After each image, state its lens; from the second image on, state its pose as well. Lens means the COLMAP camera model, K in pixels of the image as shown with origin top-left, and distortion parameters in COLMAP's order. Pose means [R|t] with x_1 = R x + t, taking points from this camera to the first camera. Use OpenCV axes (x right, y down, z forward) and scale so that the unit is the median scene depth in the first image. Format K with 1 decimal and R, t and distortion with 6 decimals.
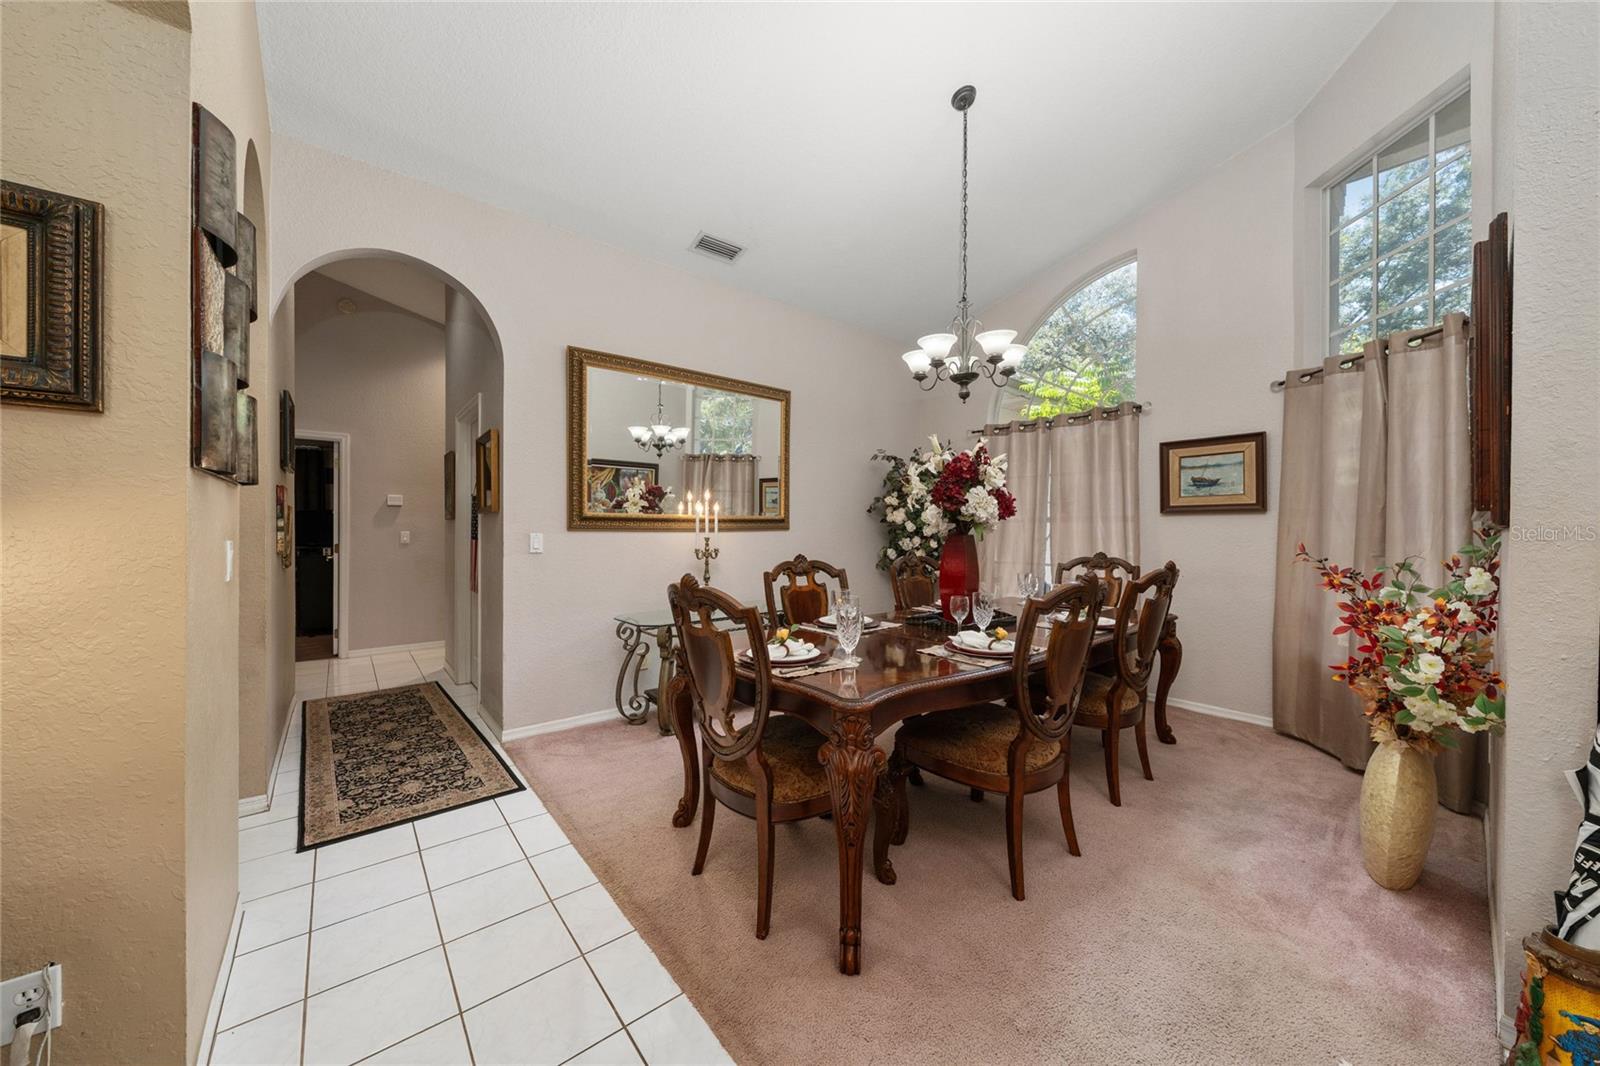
lens RADIAL K [[549.8, 0, 794.2], [0, 549.8, 534.1], [0, 0, 1]] dist [-0.001571, -0.000093]
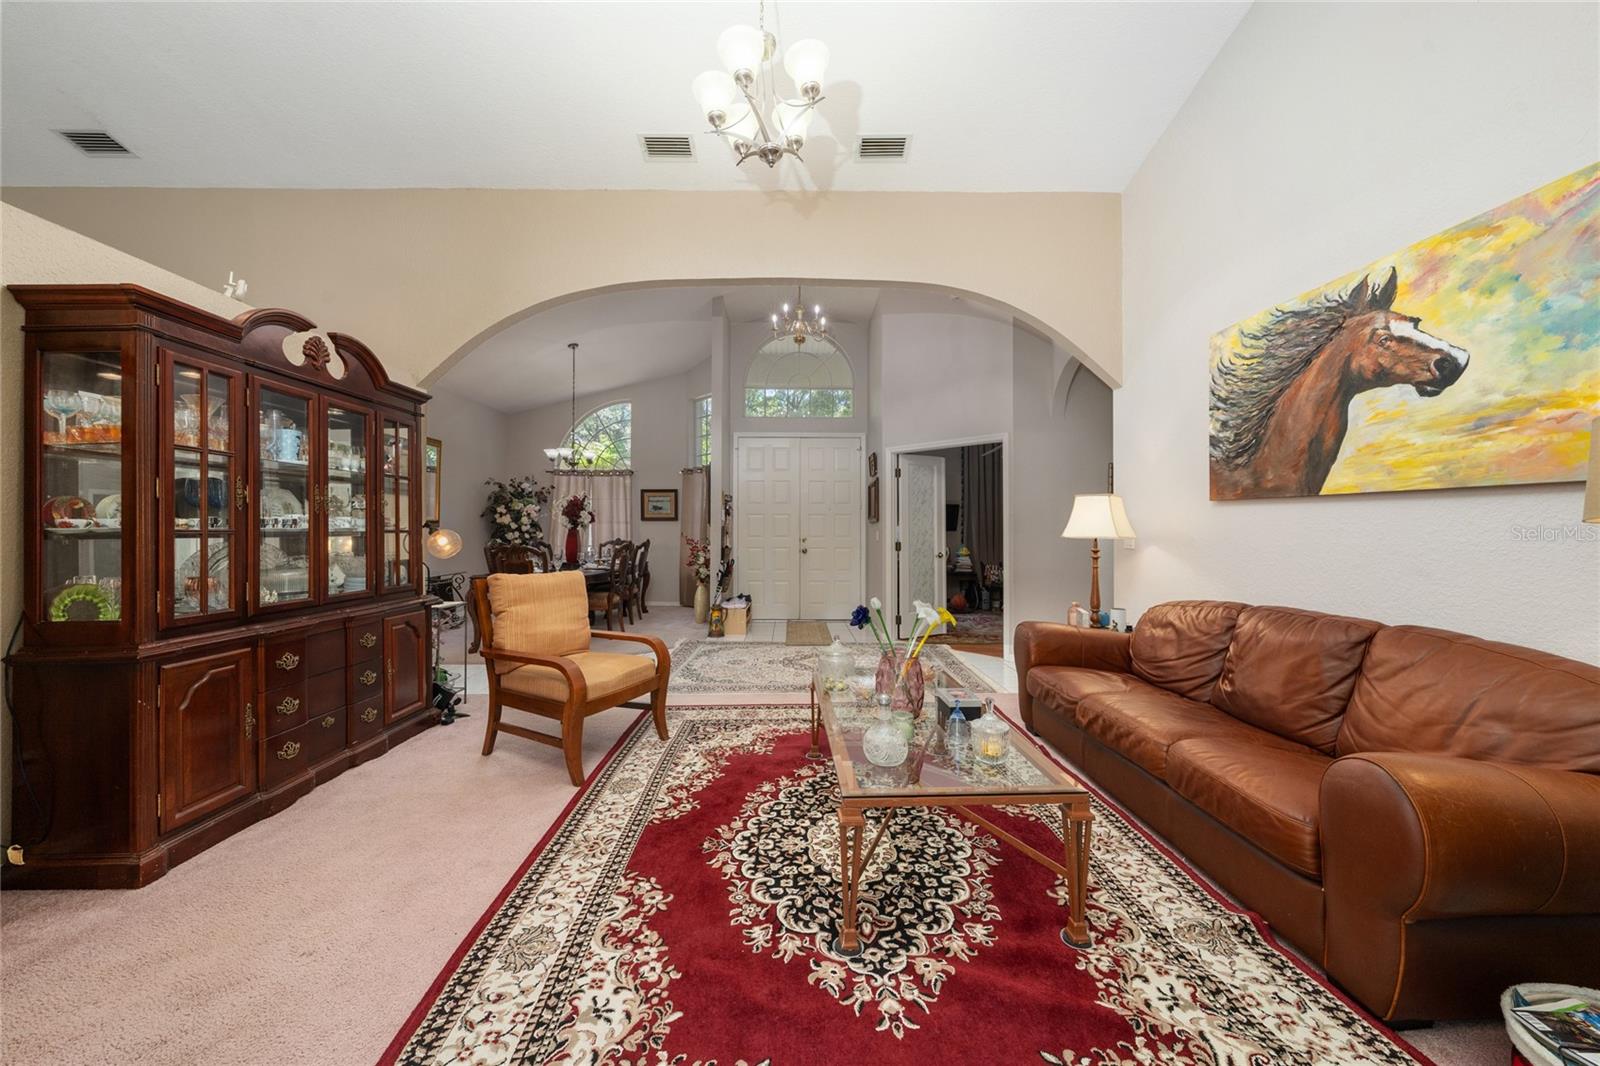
lens RADIAL K [[549.8, 0, 797.8], [0, 549.8, 532.2], [0, 0, 1]] dist [-0.001571, -0.000093]
pose [[0.625882, -0.002965, 0.779912, -0.694872], [0.004895, 0.999988, -0.000127, 0.013319], [-0.779903, 0.003897, 0.625889, -0.918834]]
